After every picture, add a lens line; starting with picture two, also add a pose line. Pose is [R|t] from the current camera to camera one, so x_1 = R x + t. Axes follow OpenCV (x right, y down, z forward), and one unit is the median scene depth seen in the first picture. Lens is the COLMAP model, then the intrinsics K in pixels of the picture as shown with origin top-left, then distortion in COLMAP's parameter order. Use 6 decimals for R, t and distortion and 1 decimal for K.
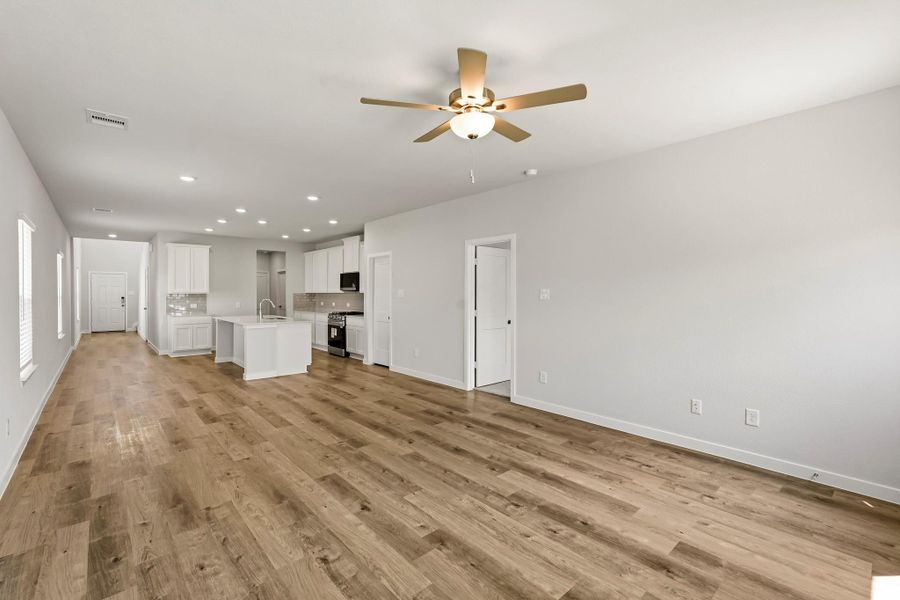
lens RADIAL K [[397.0, 0, 448.0], [0, 397.0, 304.6], [0, 0, 1]] dist [-0.001352, 0.000469]
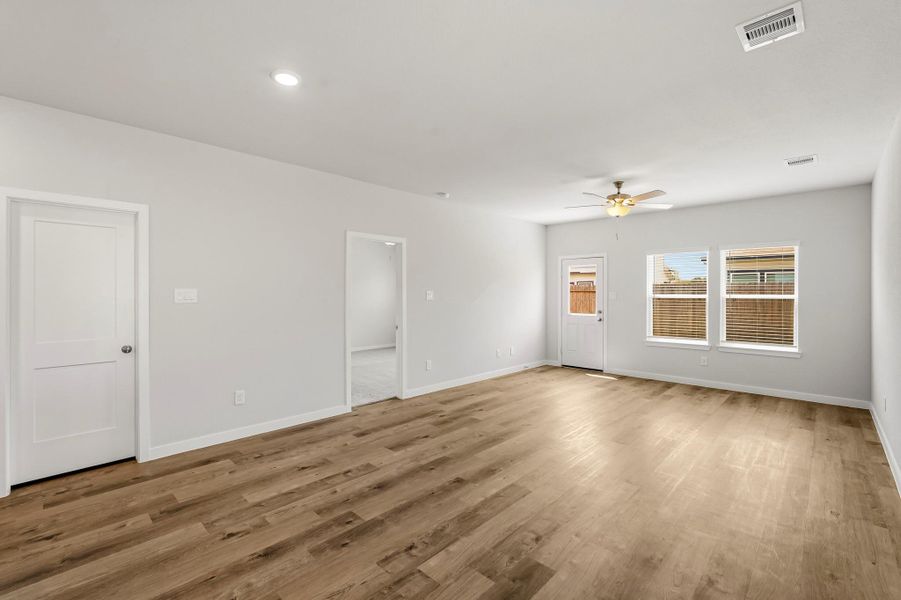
lens RADIAL K [[401.6, 0, 438.8], [0, 401.6, 296.0], [0, 0, 1]] dist [-0.034741, 0.000156]
pose [[-0.075965, -0.001617, 0.997109, -1.300688], [0.027100, 0.999626, 0.003686, -0.039011], [-0.996742, 0.027302, -0.075893, 1.418619]]
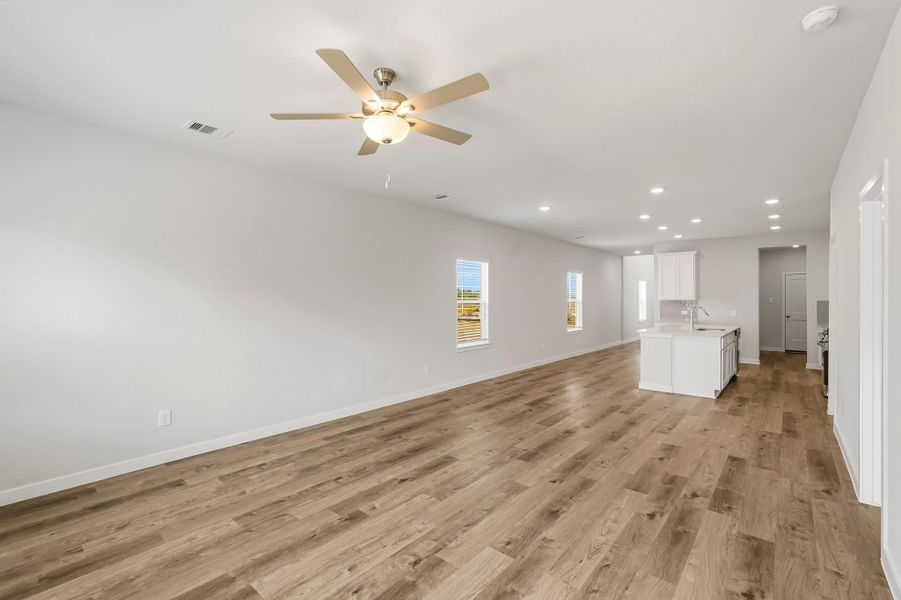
lens RADIAL K [[397.4, 0, 448.5], [0, 397.4, 304.6], [0, 0, 1]] dist [-0.001352, 0.000469]
pose [[0.142936, 0.007757, -0.989702, 0.731578], [-0.024108, 0.999700, 0.004354, -0.019378], [0.989438, 0.023237, 0.143080, 0.700461]]
